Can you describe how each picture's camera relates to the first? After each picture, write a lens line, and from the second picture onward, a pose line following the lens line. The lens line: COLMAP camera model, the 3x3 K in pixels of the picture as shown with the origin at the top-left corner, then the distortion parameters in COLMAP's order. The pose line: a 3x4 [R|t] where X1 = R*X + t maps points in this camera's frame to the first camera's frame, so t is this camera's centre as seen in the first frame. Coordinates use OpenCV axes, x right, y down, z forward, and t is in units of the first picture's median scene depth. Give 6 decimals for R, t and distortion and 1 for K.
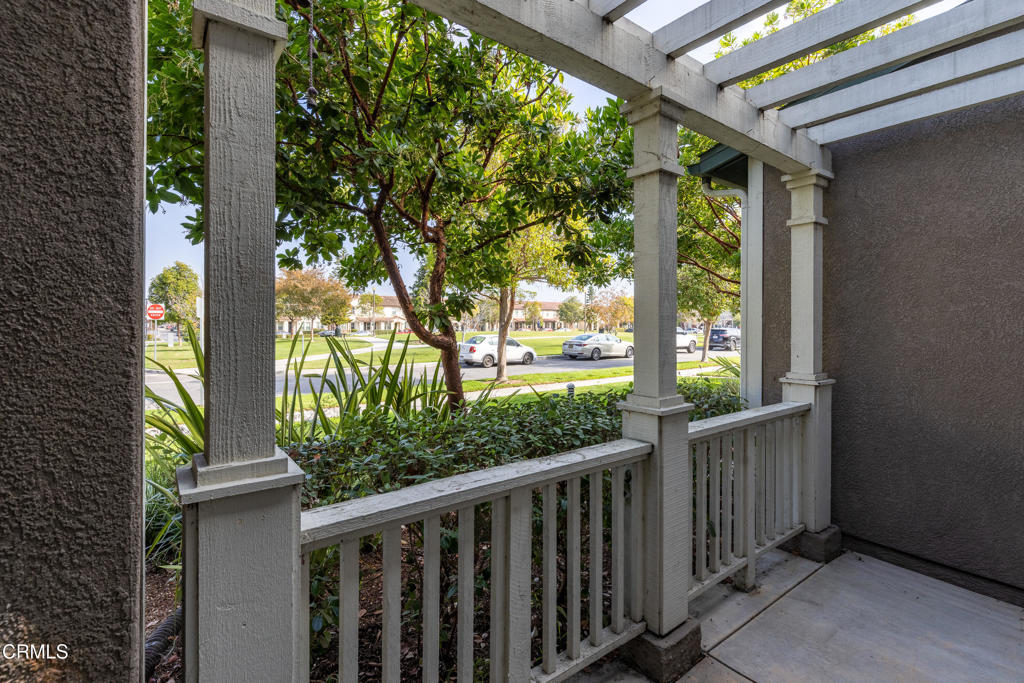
lens RADIAL K [[475.7, 0, 511.9], [0, 475.7, 330.2], [0, 0, 1]] dist [0.000641, 0.000227]
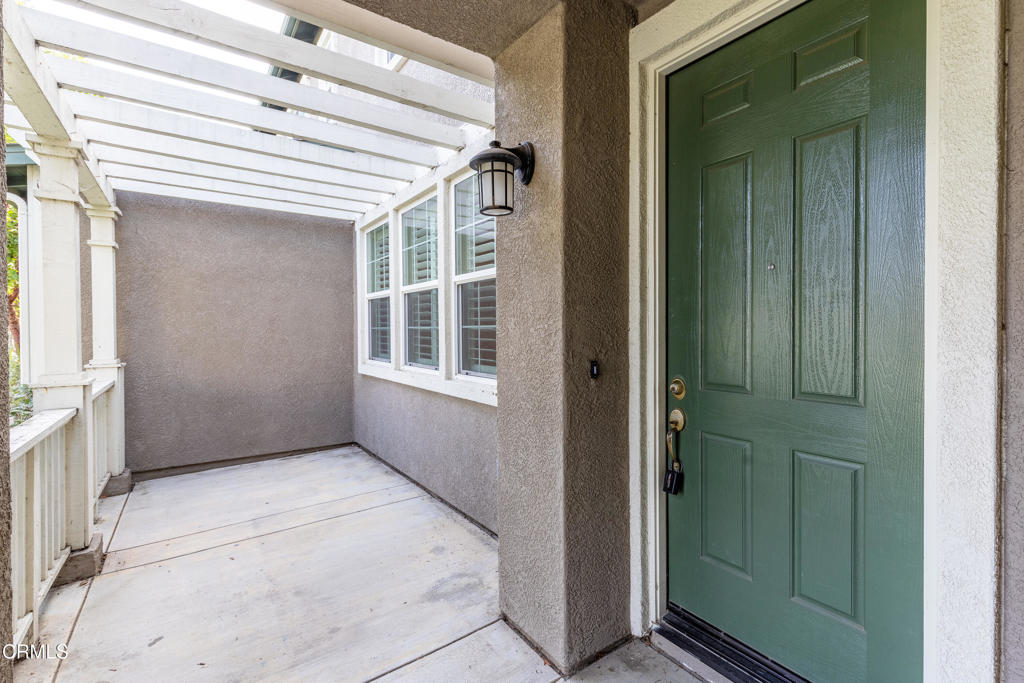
lens RADIAL K [[475.7, 0, 511.9], [0, 475.7, 330.2], [0, 0, 1]] dist [0.000641, 0.000227]
pose [[0.055177, -0.003188, 0.998472, -0.669555], [0.013203, 0.999910, 0.002463, 0.022637], [-0.998389, 0.013047, 0.055214, -0.205700]]
